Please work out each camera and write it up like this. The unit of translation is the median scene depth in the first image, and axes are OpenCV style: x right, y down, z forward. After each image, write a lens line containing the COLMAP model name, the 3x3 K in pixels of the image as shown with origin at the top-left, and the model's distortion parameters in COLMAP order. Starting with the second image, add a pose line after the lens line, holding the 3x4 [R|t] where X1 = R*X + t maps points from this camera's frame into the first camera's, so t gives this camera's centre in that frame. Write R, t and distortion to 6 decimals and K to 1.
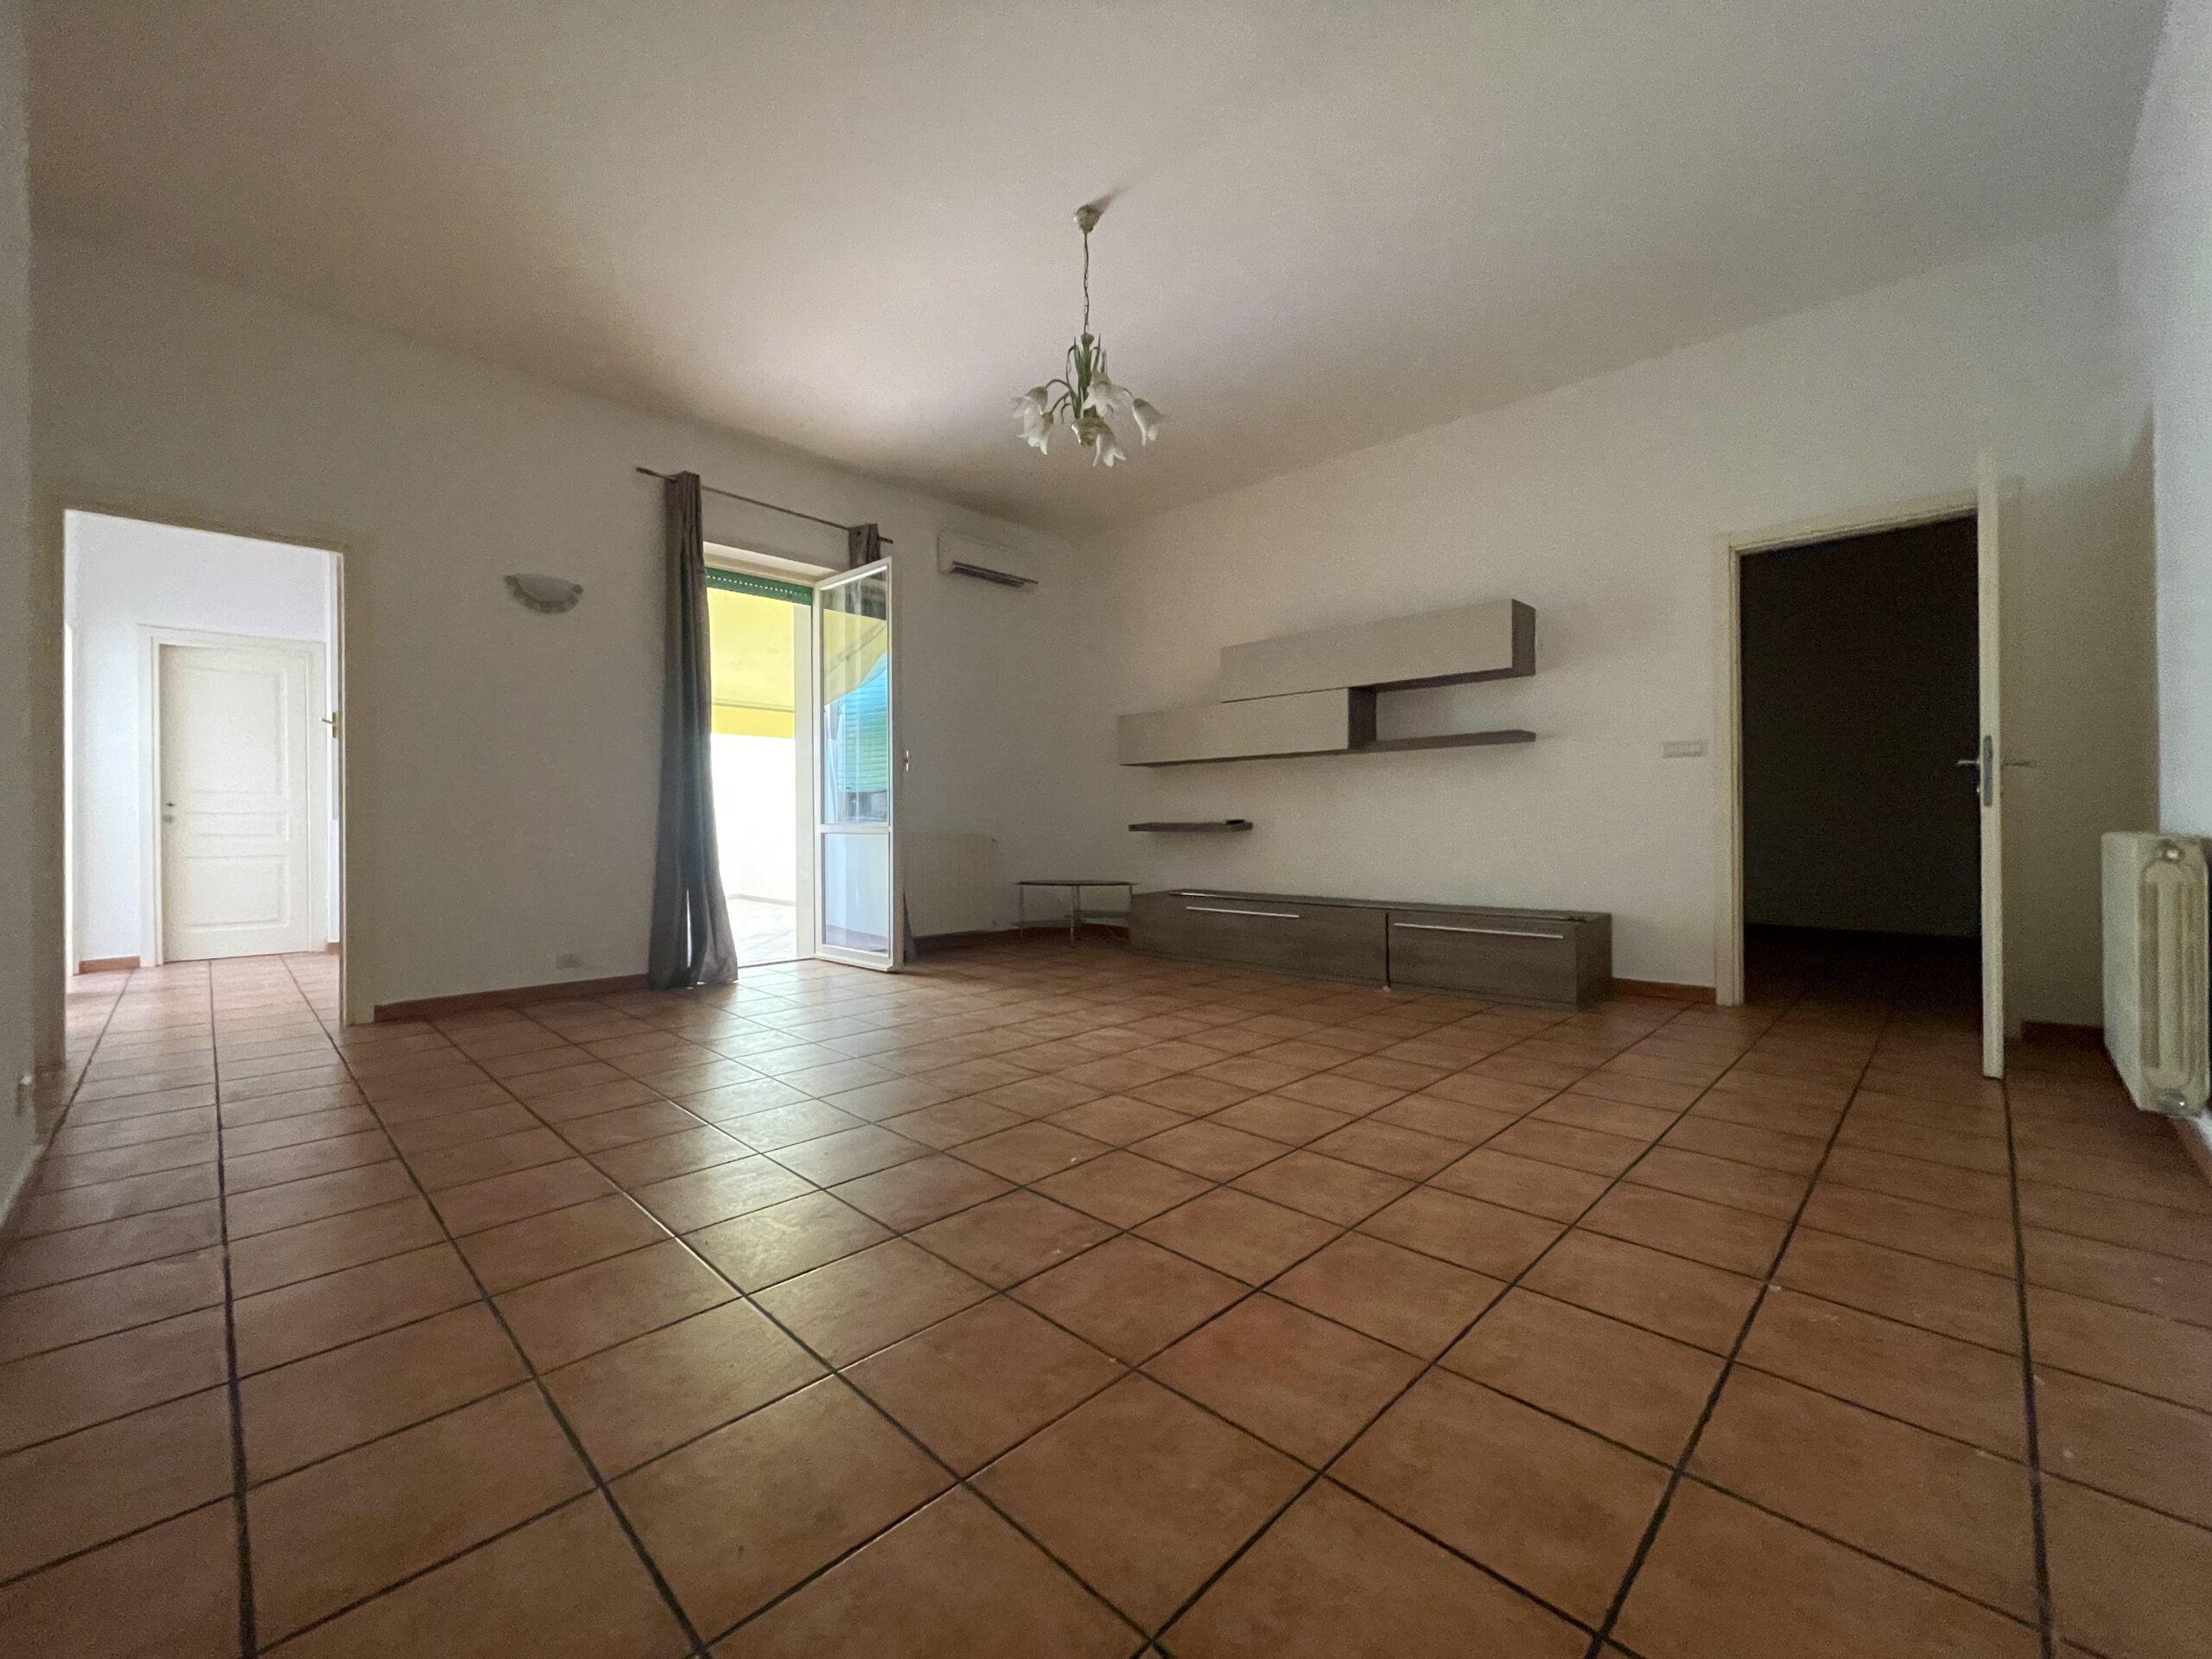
lens RADIAL K [[897.4, 0, 1100.4], [0, 897.4, 821.8], [0, 0, 1]] dist [-0.002361, -0.000859]
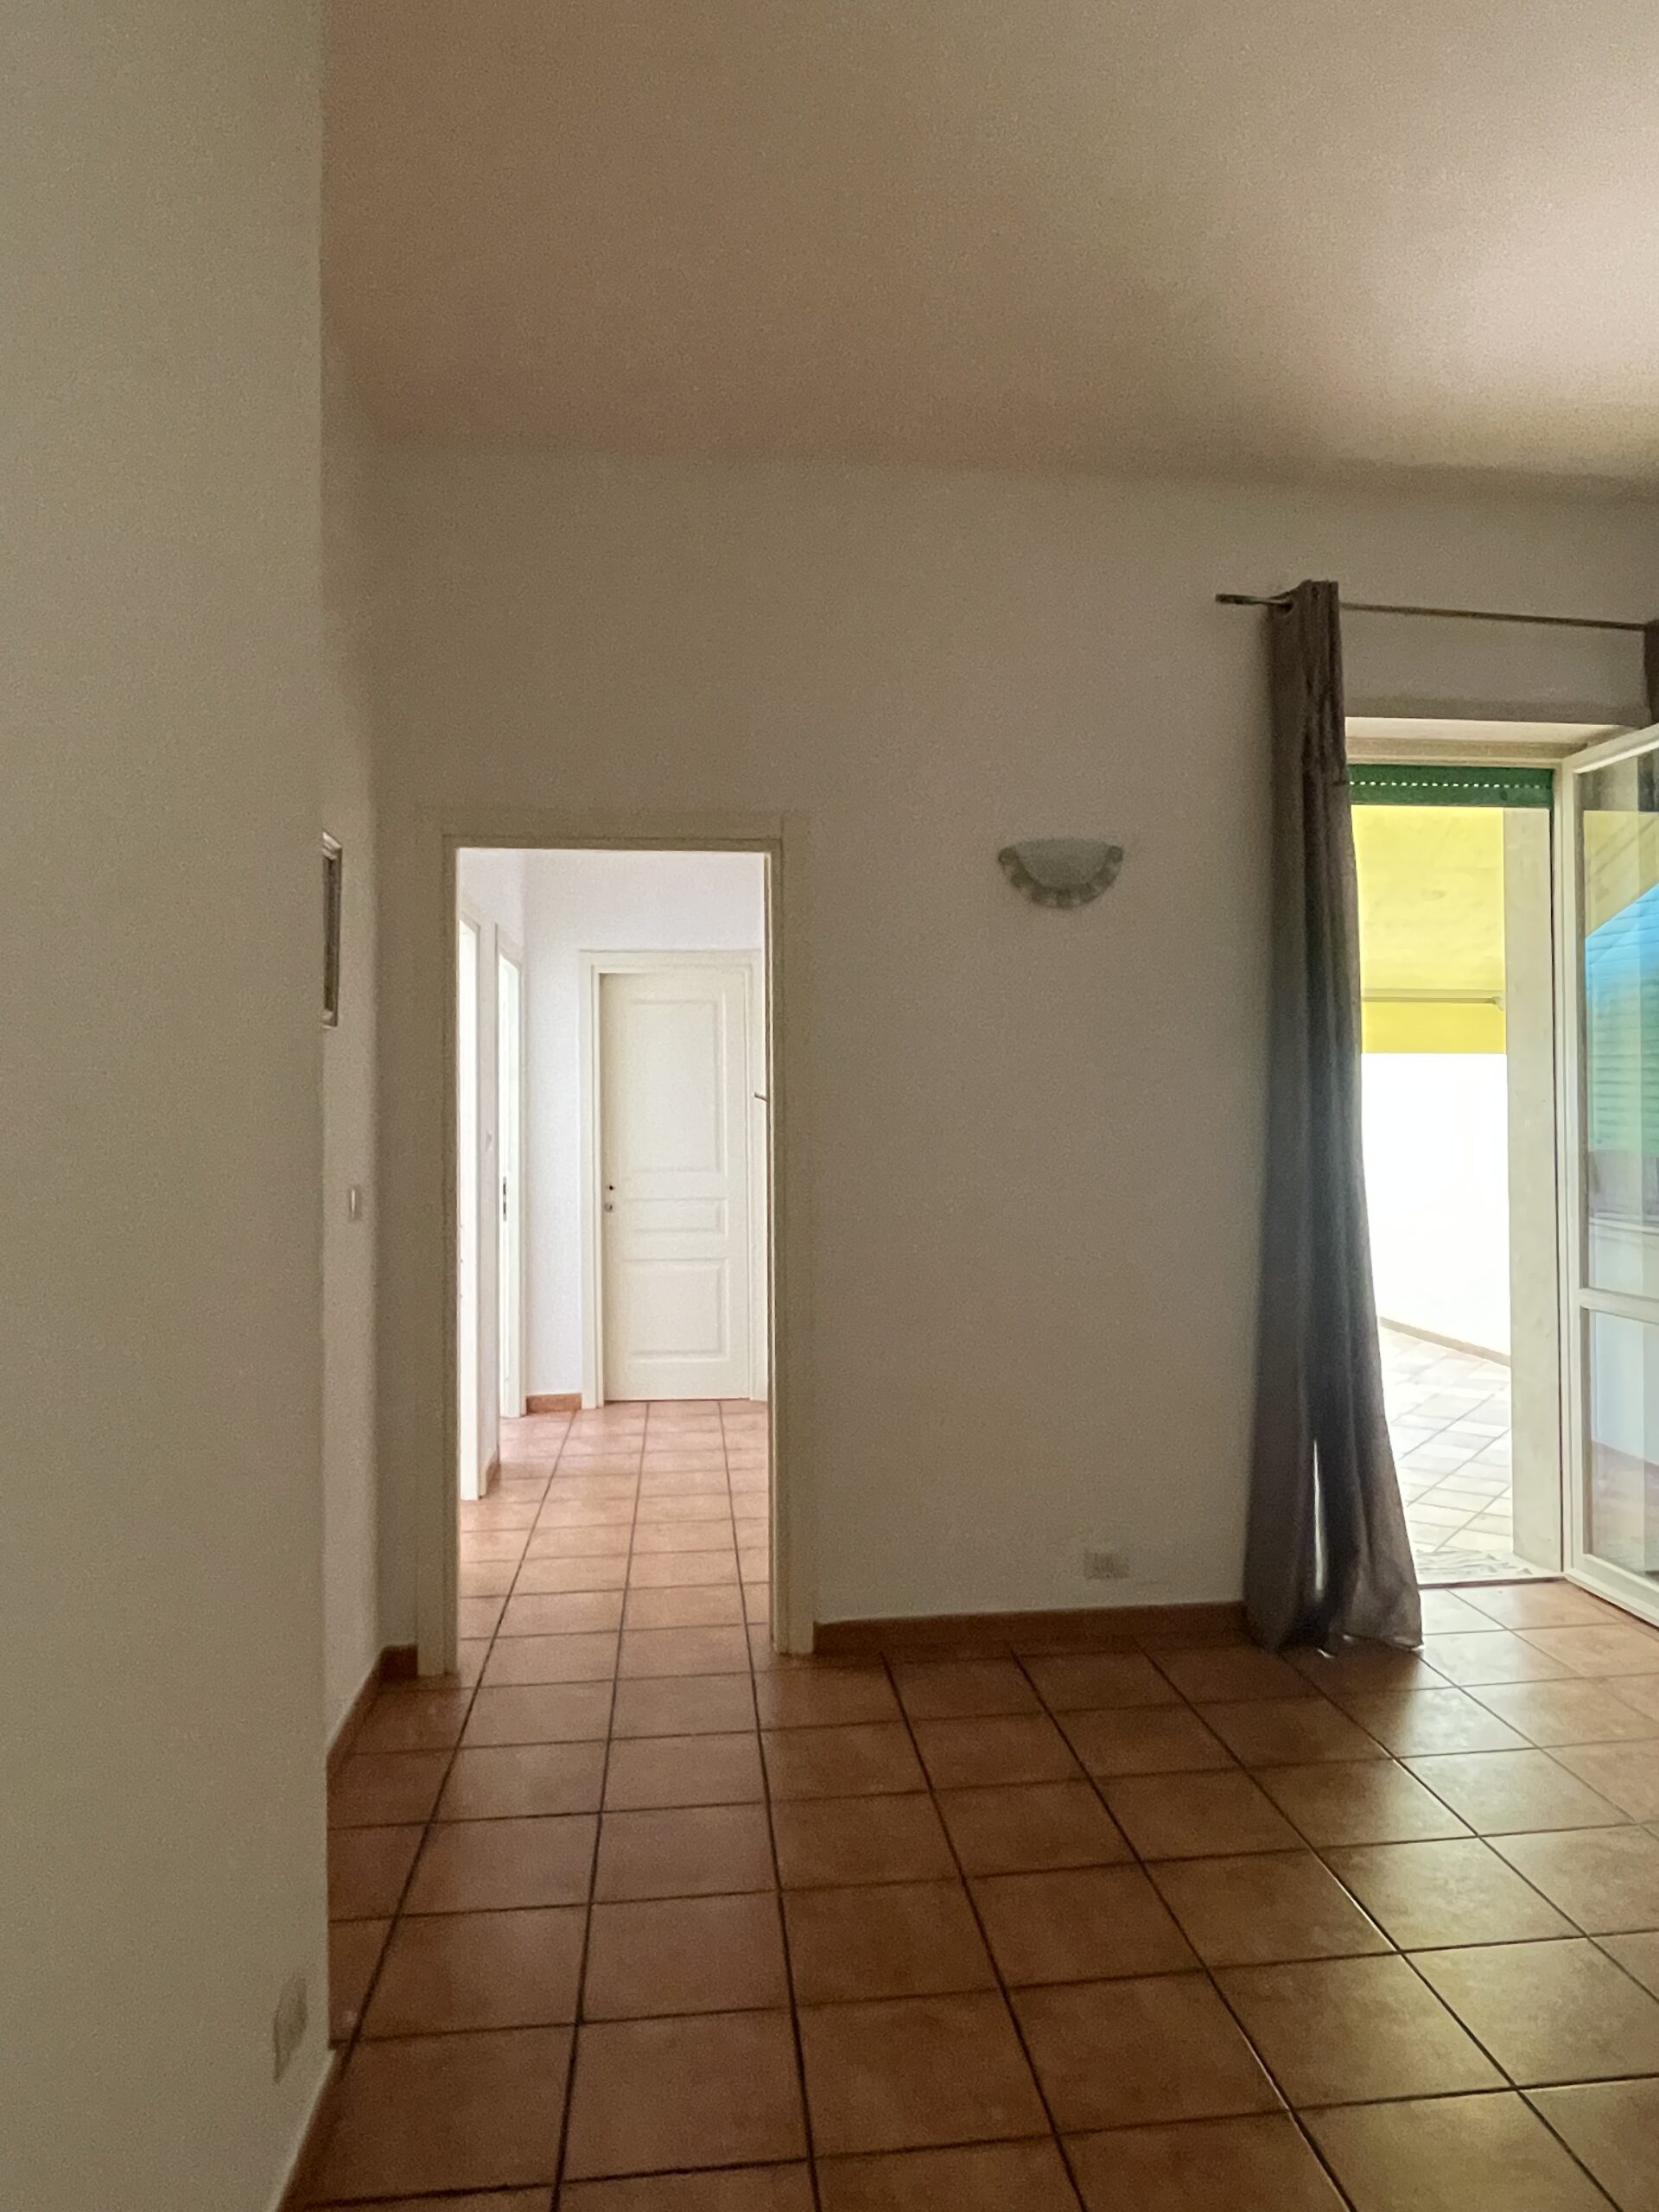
lens RADIAL K [[1405.0, 0, 829.5], [0, 1405.0, 1106.0], [0, 0, 1]] dist [-0.001271, -0.062481]
pose [[0.774532, -0.001930, -0.632532, -0.173565], [0.007120, 0.999959, 0.005668, -0.105606], [0.632494, -0.008894, 0.774514, 0.232031]]
